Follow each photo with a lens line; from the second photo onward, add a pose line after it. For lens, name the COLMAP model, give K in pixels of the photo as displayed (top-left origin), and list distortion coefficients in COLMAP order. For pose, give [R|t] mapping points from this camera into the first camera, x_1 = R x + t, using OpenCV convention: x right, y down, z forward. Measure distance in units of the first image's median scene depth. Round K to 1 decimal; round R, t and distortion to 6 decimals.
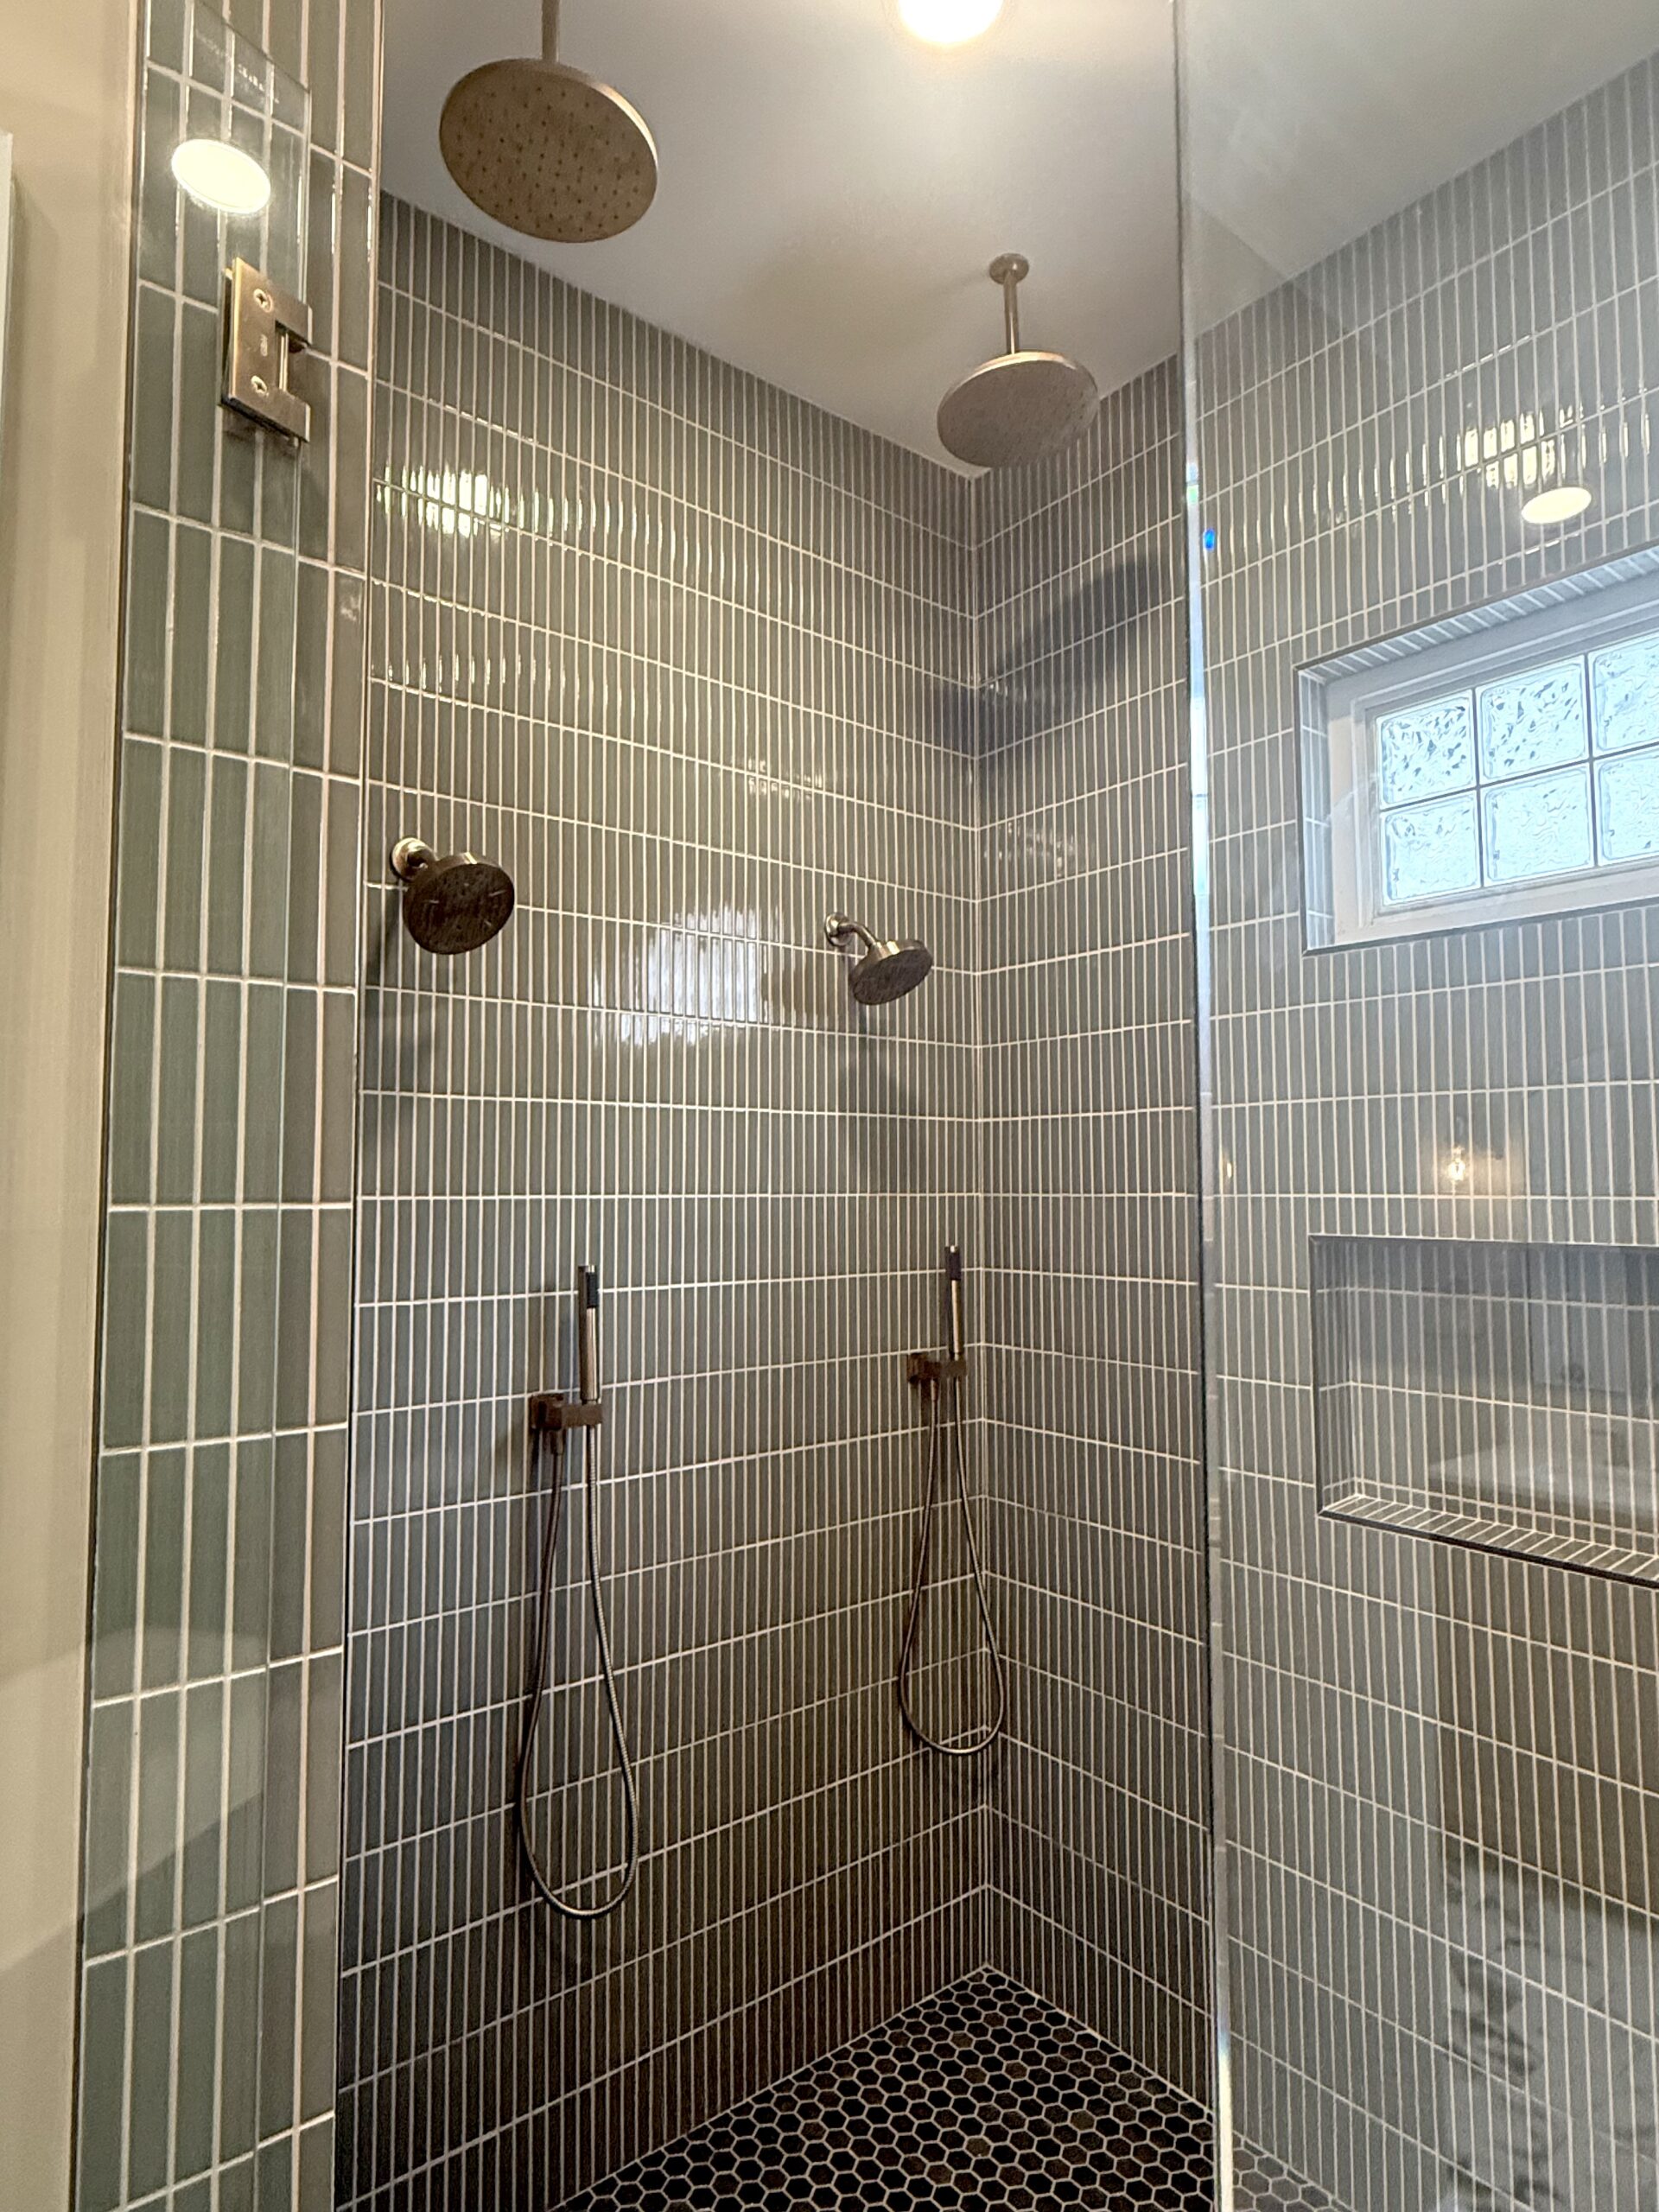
lens RADIAL K [[1208.8, 0, 862.6], [0, 1208.8, 1104.3], [0, 0, 1]] dist [-0.002132, -0.000570]
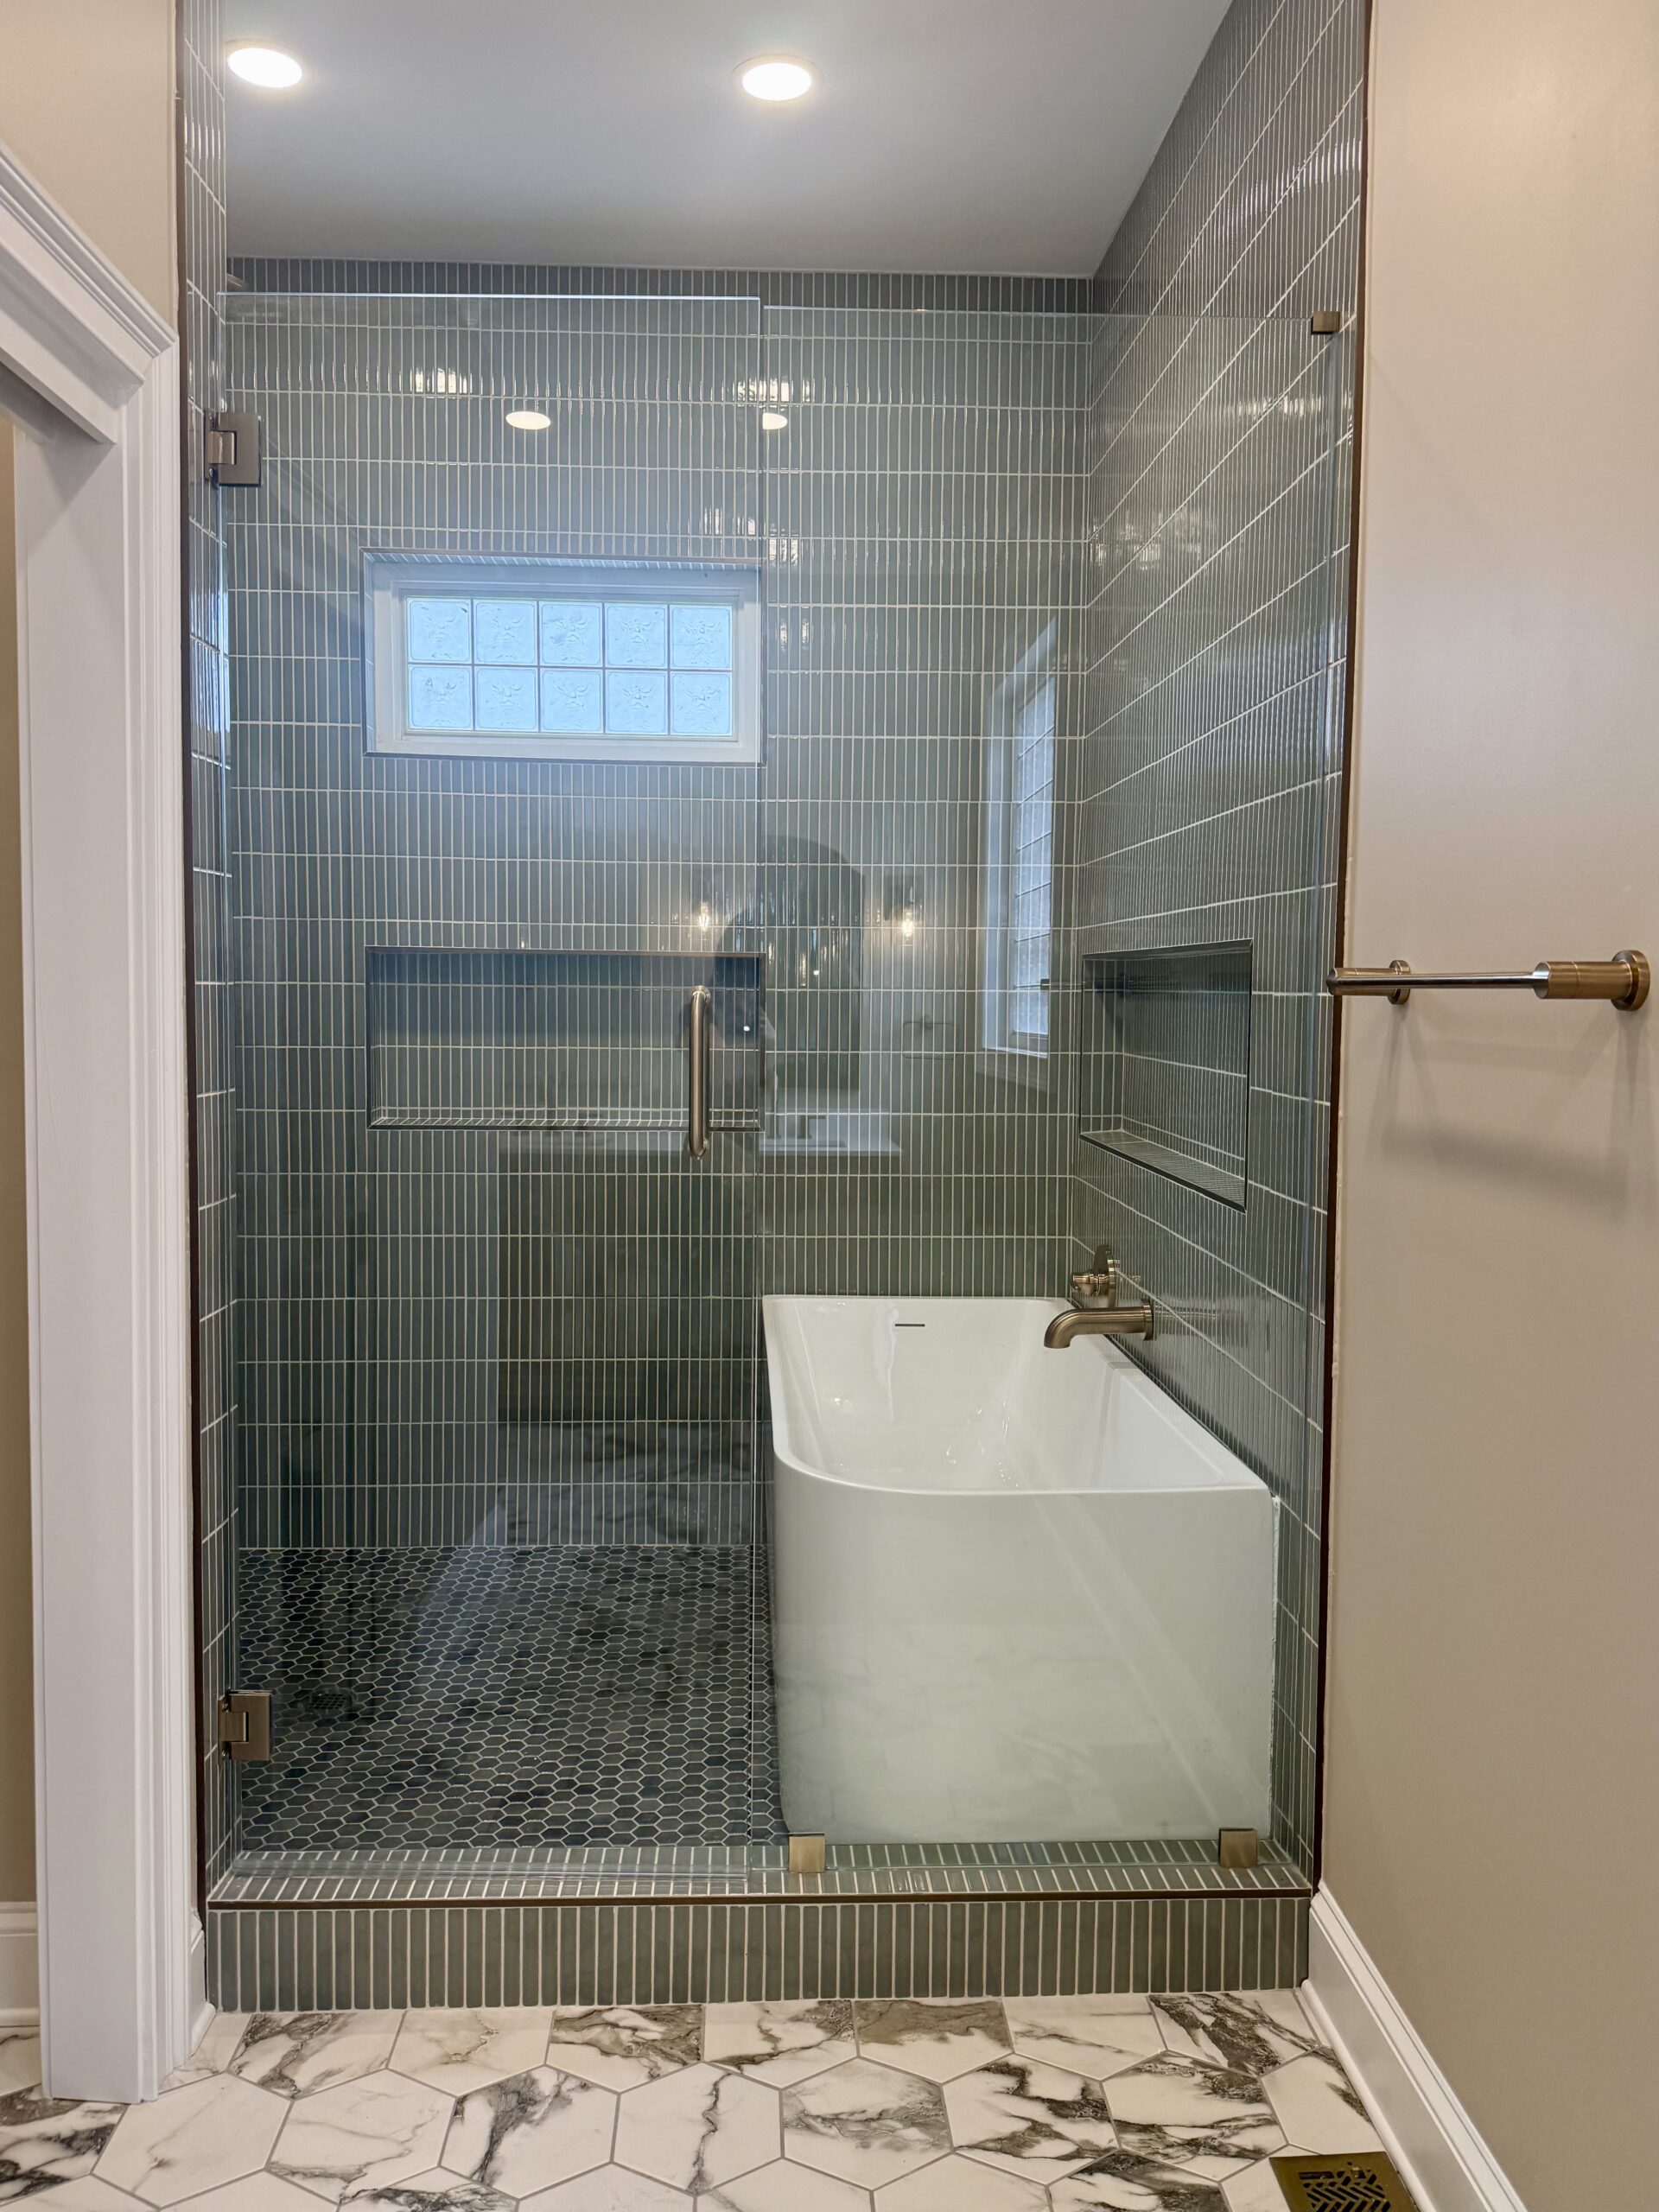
lens RADIAL K [[1639.3, 0, 839.0], [0, 1639.3, 1109.5], [0, 0, 1]] dist [0.073475, -0.113998]
pose [[0.585536, -0.046784, 0.809295, -0.946555], [-0.062412, 0.992768, 0.102546, 0.062304], [-0.808240, -0.110554, 0.578382, -0.677247]]
